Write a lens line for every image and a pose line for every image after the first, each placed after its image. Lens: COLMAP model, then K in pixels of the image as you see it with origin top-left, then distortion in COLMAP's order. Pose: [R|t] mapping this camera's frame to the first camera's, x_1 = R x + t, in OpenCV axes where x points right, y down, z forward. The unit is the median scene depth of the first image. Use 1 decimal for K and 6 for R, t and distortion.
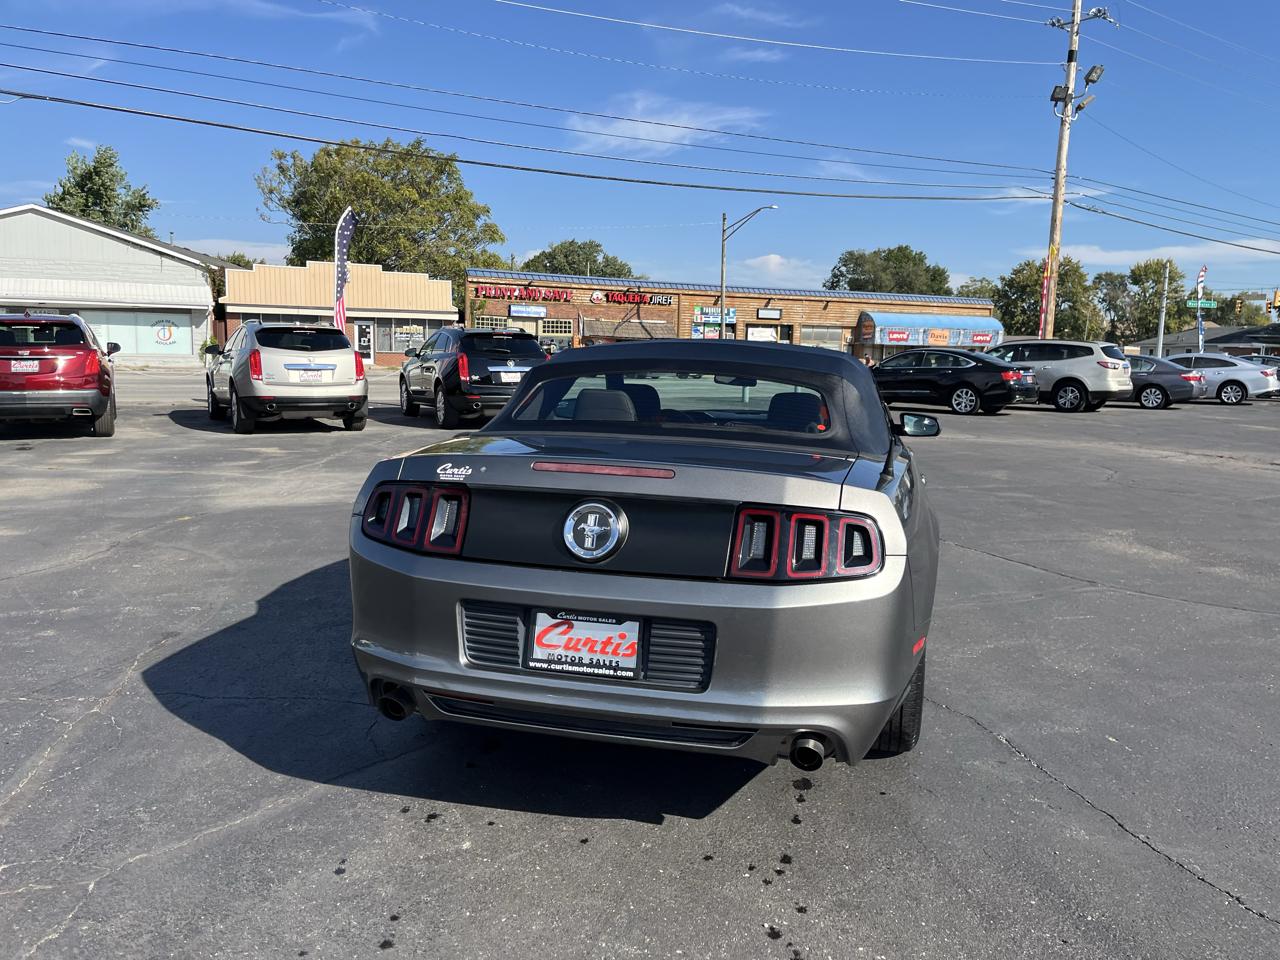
lens RADIAL K [[969.8, 0, 653.3], [0, 969.8, 472.7], [0, 0, 1]] dist [0.064479, -0.082678]
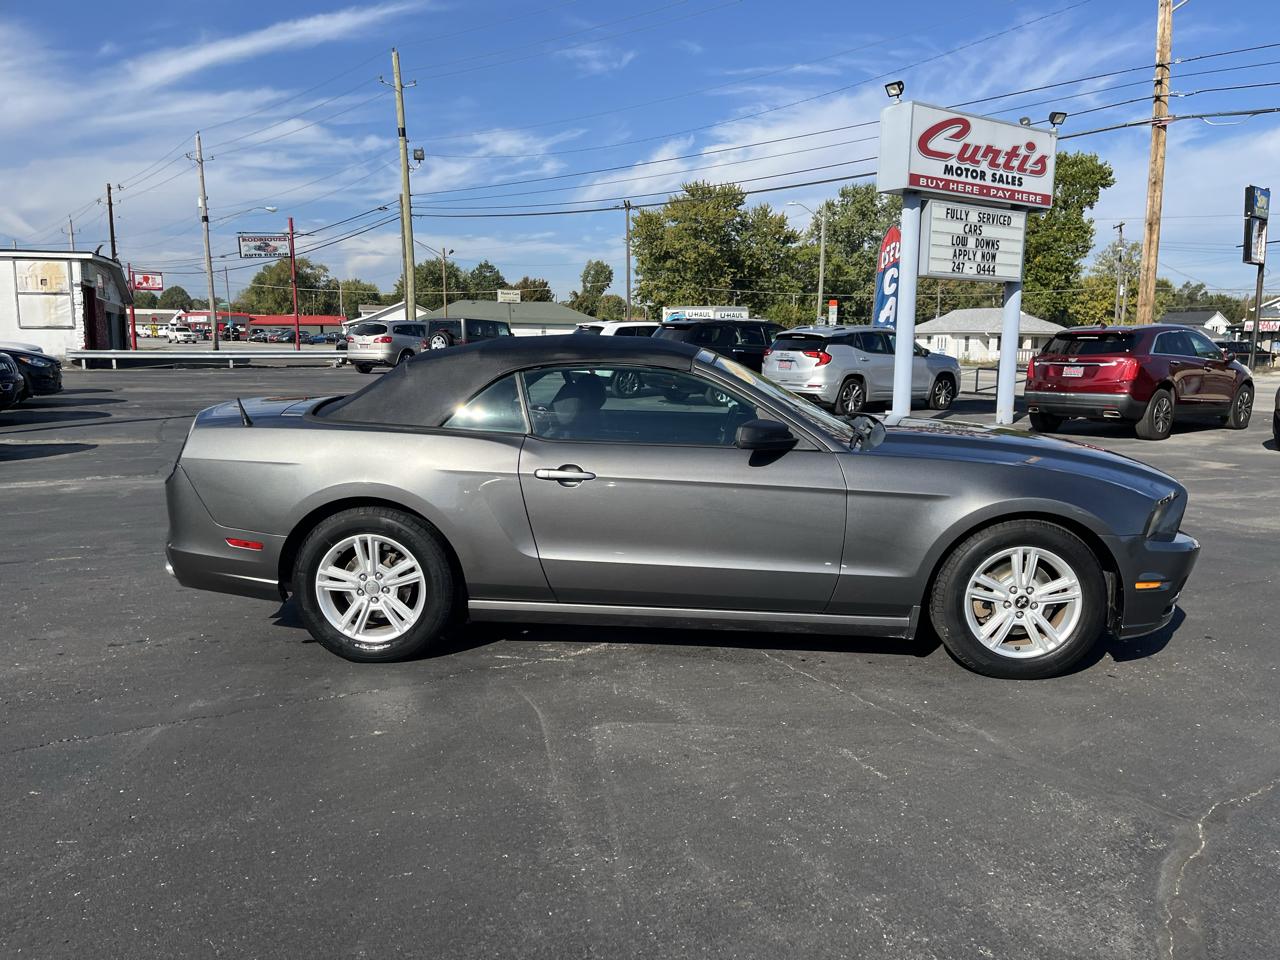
lens RADIAL K [[969.8, 0, 651.2], [0, 969.8, 489.3], [0, 0, 1]] dist [0.064479, -0.082678]
pose [[0.184681, 0.131673, -0.973938, 0.167313], [-0.130309, 0.985516, 0.108528, -0.012897], [0.974121, 0.106870, 0.199164, 0.121272]]
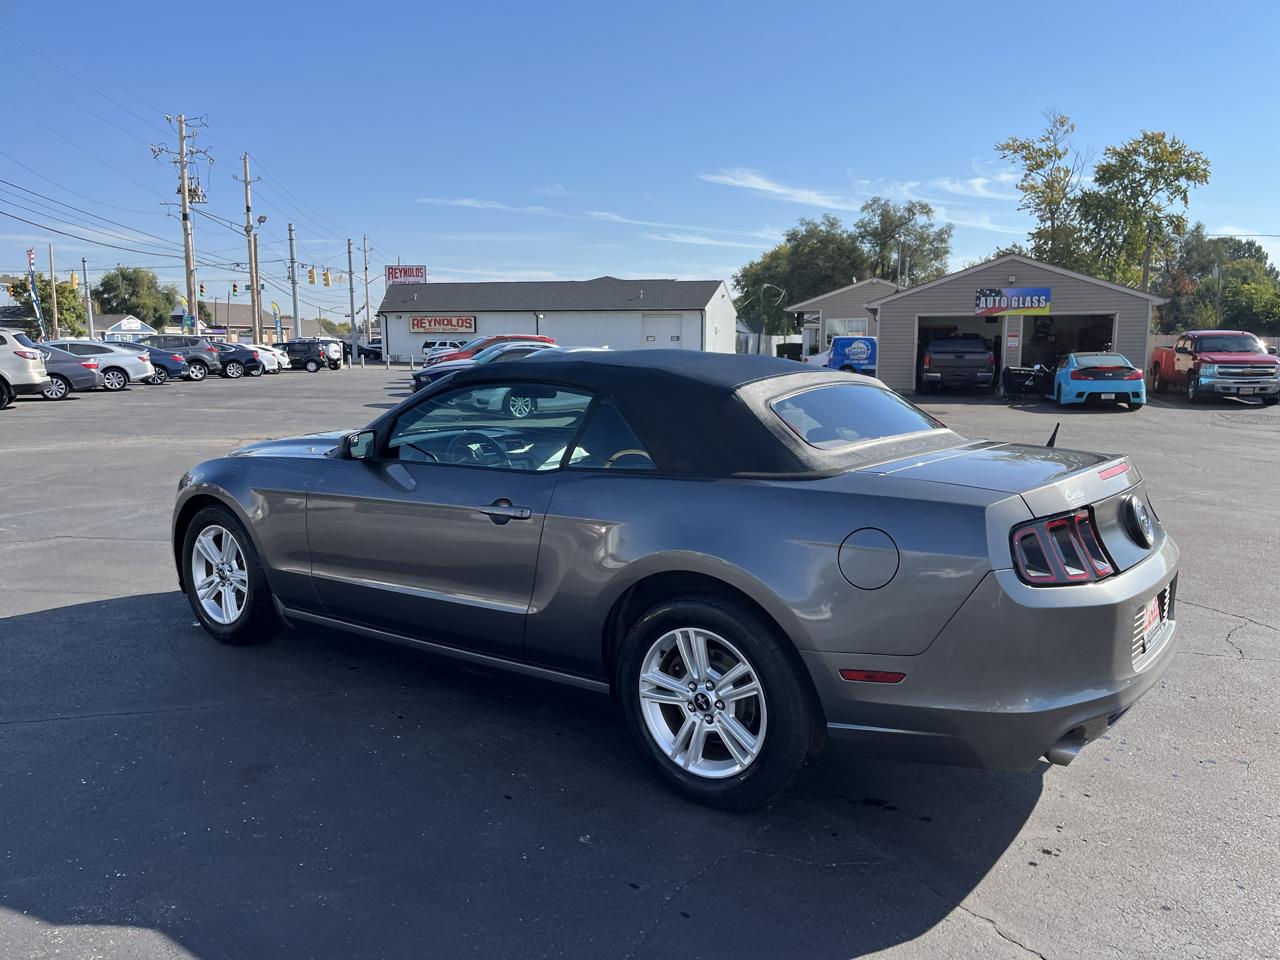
lens RADIAL K [[969.8, 0, 652.2], [0, 969.8, 489.7], [0, 0, 1]] dist [0.064479, -0.082678]
pose [[0.391388, -0.154360, 0.907187, -0.114554], [0.122743, 0.985779, 0.114777, -0.015689], [-0.912003, 0.066429, 0.404769, 0.088611]]
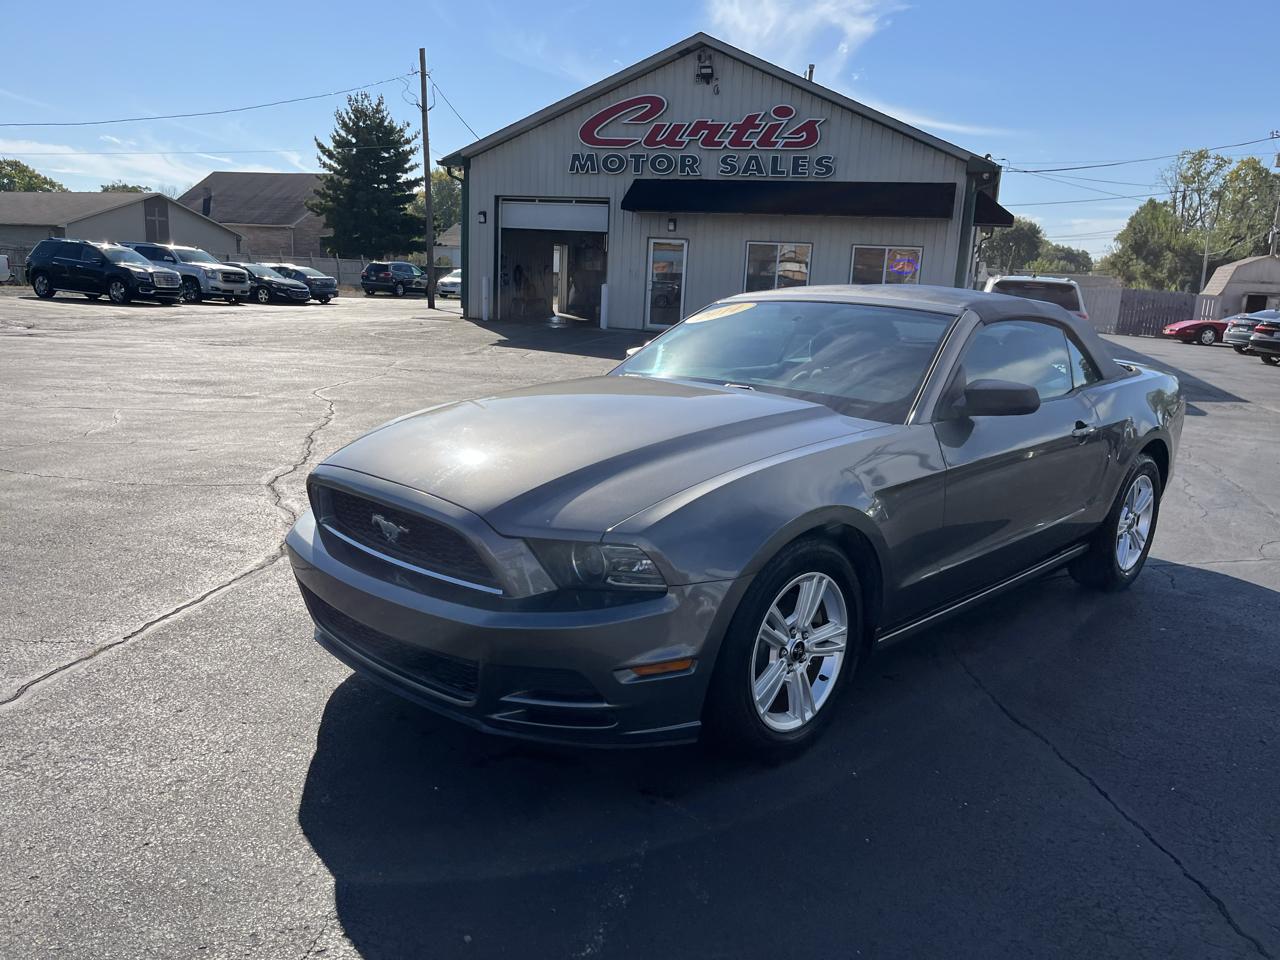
lens RADIAL K [[969.8, 0, 651.6], [0, 969.8, 480.1], [0, 0, 1]] dist [0.064479, -0.082678]
pose [[-0.855886, -0.162412, 0.491001, -0.036172], [0.001954, 0.948386, 0.317112, -0.038436], [-0.517161, 0.272371, -0.811393, 0.289486]]
